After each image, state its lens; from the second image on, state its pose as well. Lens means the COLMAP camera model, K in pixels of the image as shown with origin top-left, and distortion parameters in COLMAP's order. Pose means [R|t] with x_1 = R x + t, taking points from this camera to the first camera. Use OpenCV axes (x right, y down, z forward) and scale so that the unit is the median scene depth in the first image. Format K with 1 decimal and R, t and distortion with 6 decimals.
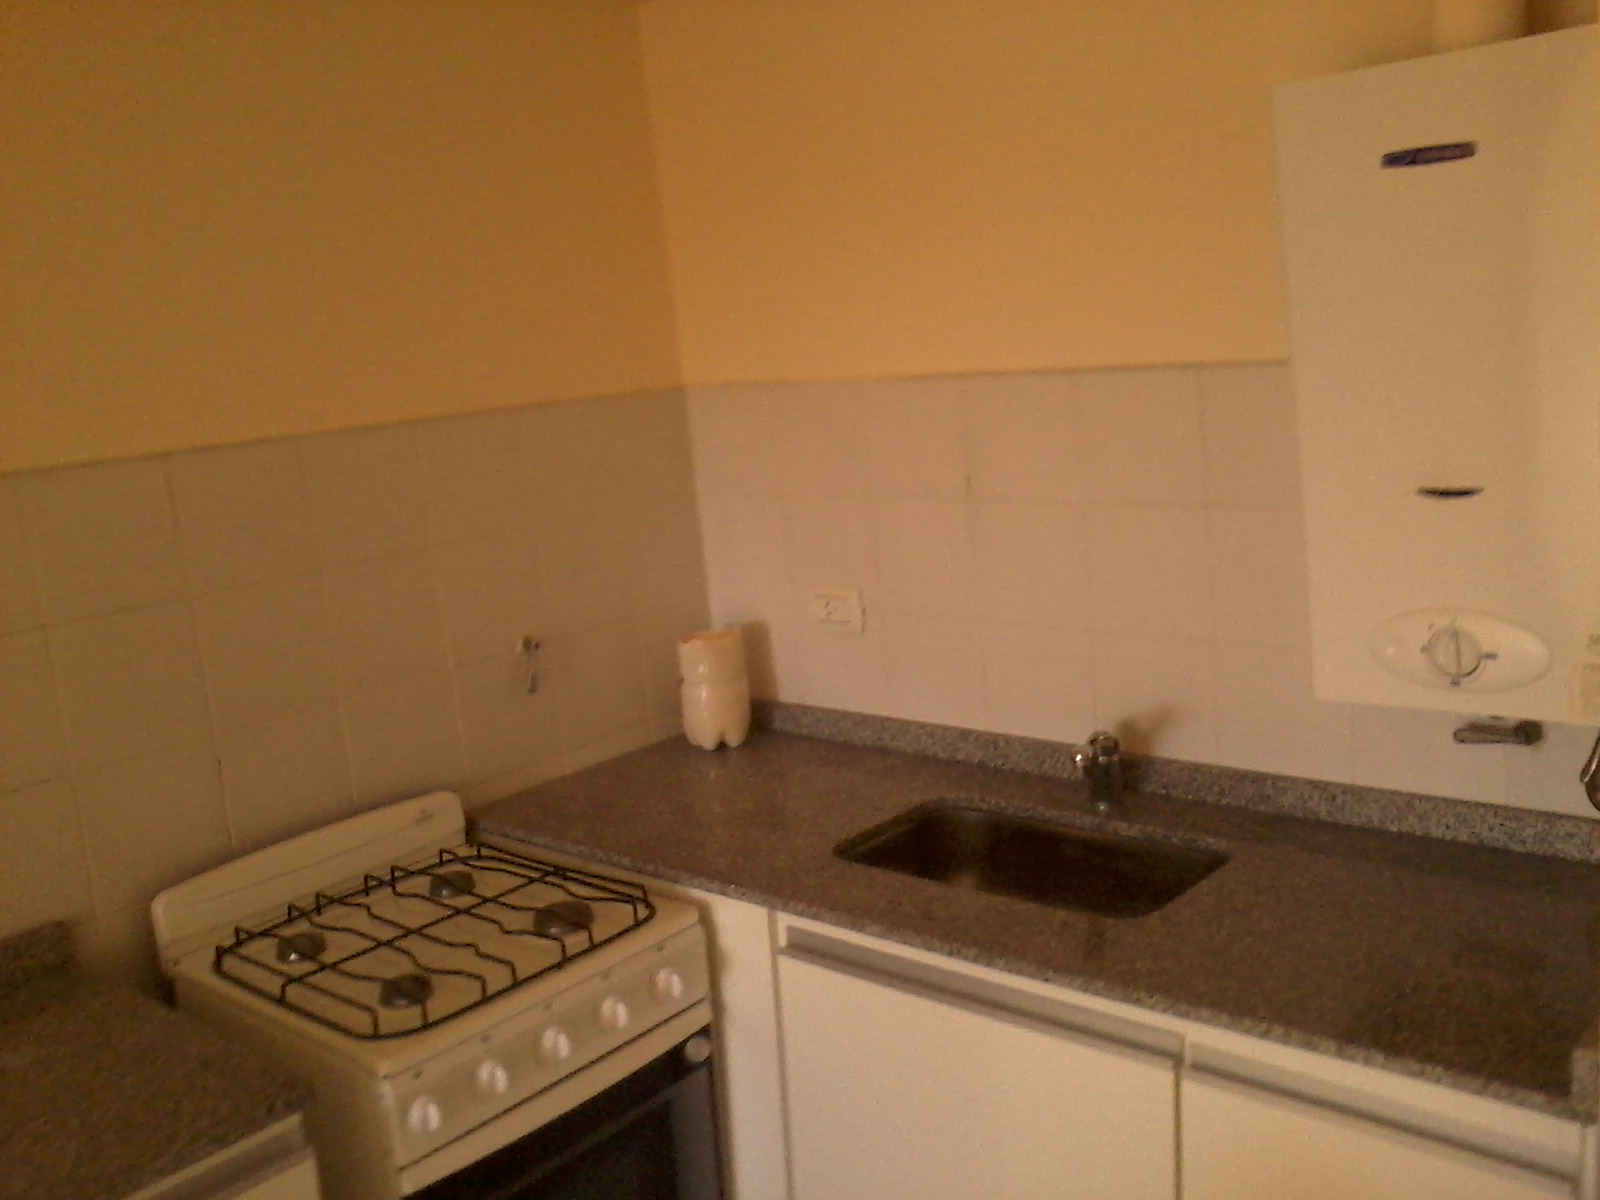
lens RADIAL K [[1613.6, 0, 800.0], [0, 1613.6, 600.0], [0, 0, 1]] dist [-0.000085, -0.013675]
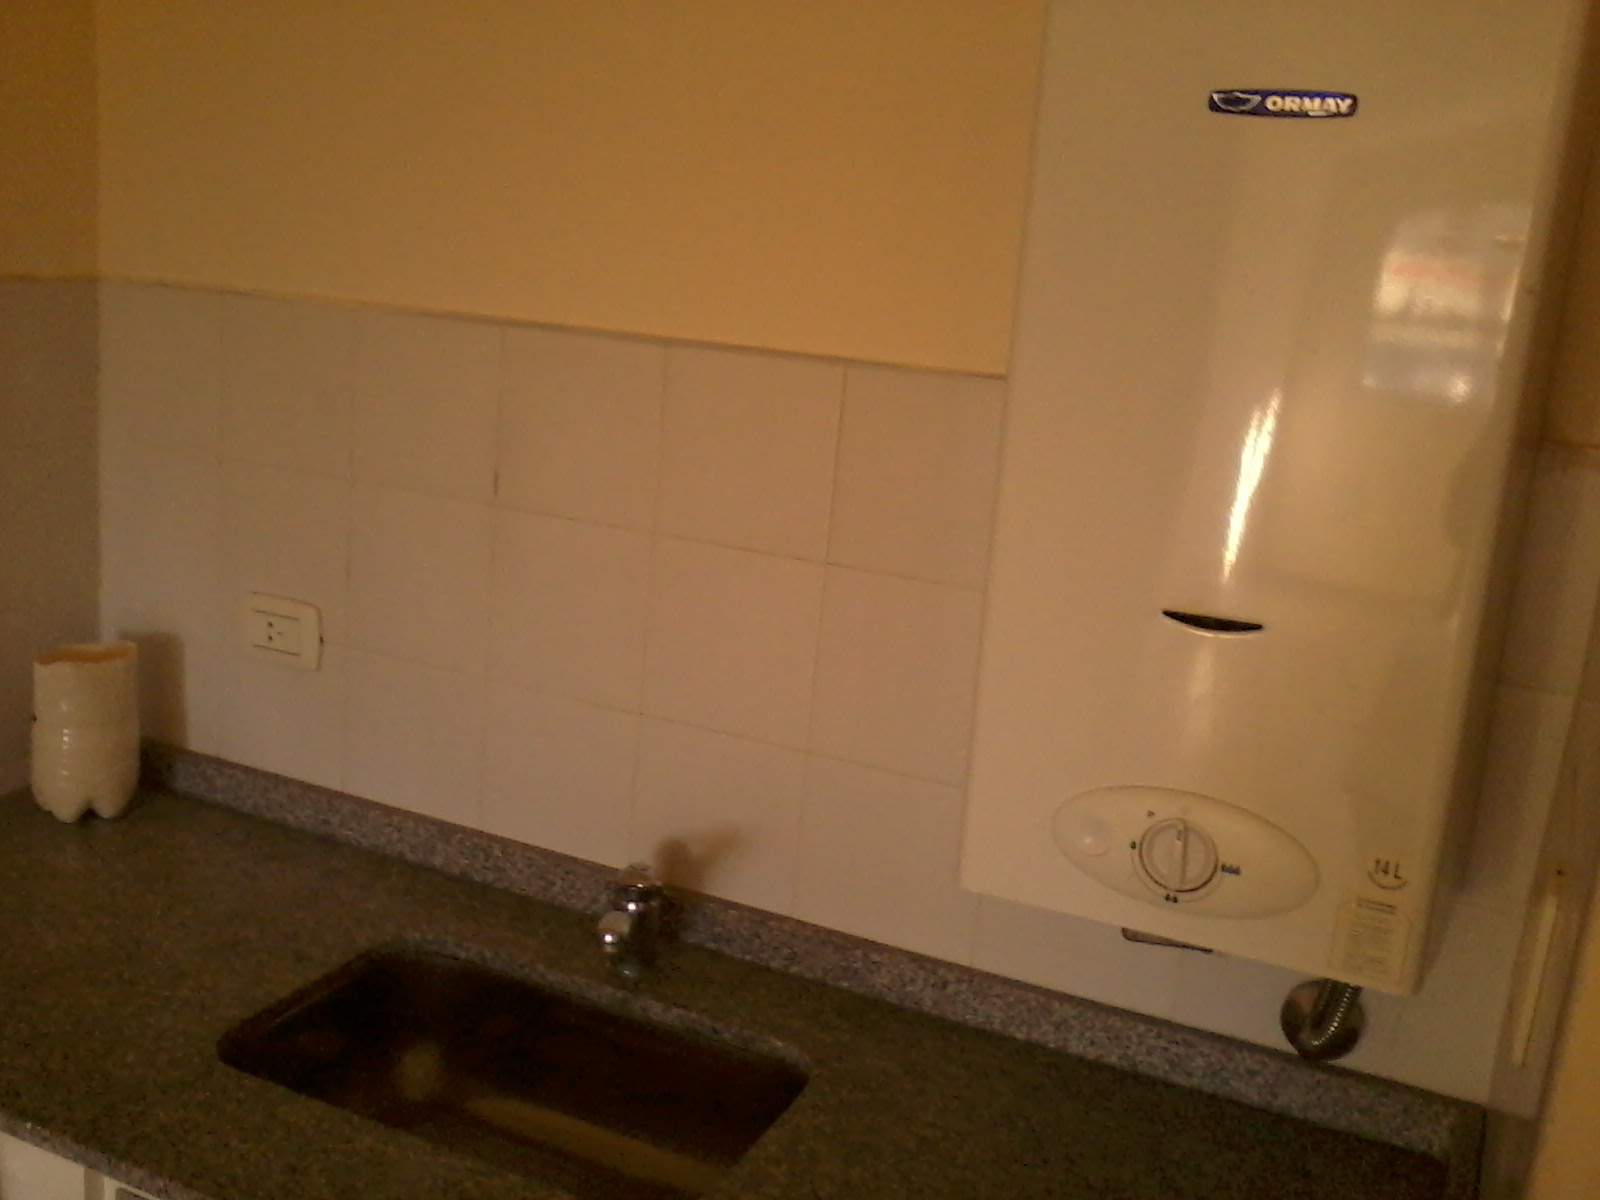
lens RADIAL K [[1604.9, 0, 702.4], [0, 1604.9, 562.1], [0, 0, 1]] dist [0.010983, -0.001851]
pose [[0.964947, 0.100902, 0.242273, 0.032331], [-0.107278, 0.994141, 0.013237, -0.064246], [-0.239518, -0.038763, 0.970118, 0.335450]]
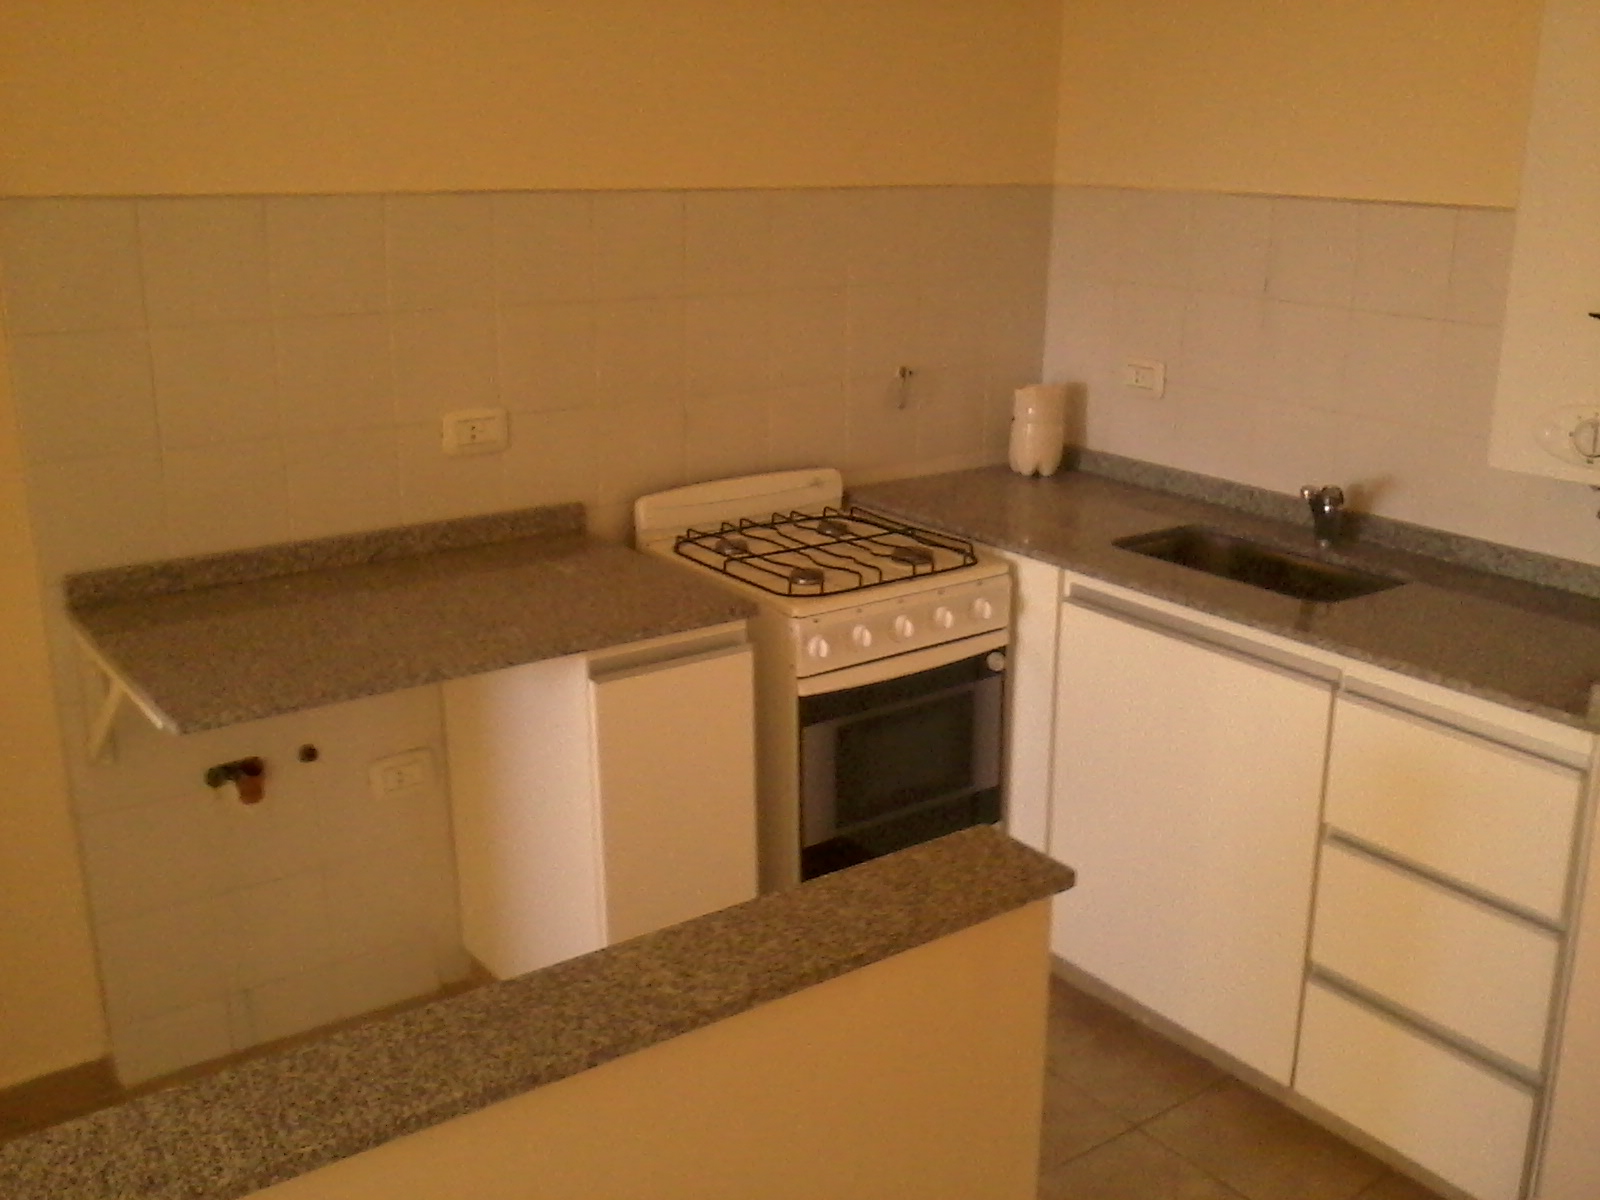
lens RADIAL K [[1712.0, 0, 802.5], [0, 1712.0, 641.8], [0, 0, 1]] dist [-0.018676, -0.039668]
pose [[0.976549, 0.149595, -0.154837, 0.000285], [-0.132191, 0.984268, 0.117225, 0.104836], [0.169937, -0.094008, 0.980961, -0.467099]]
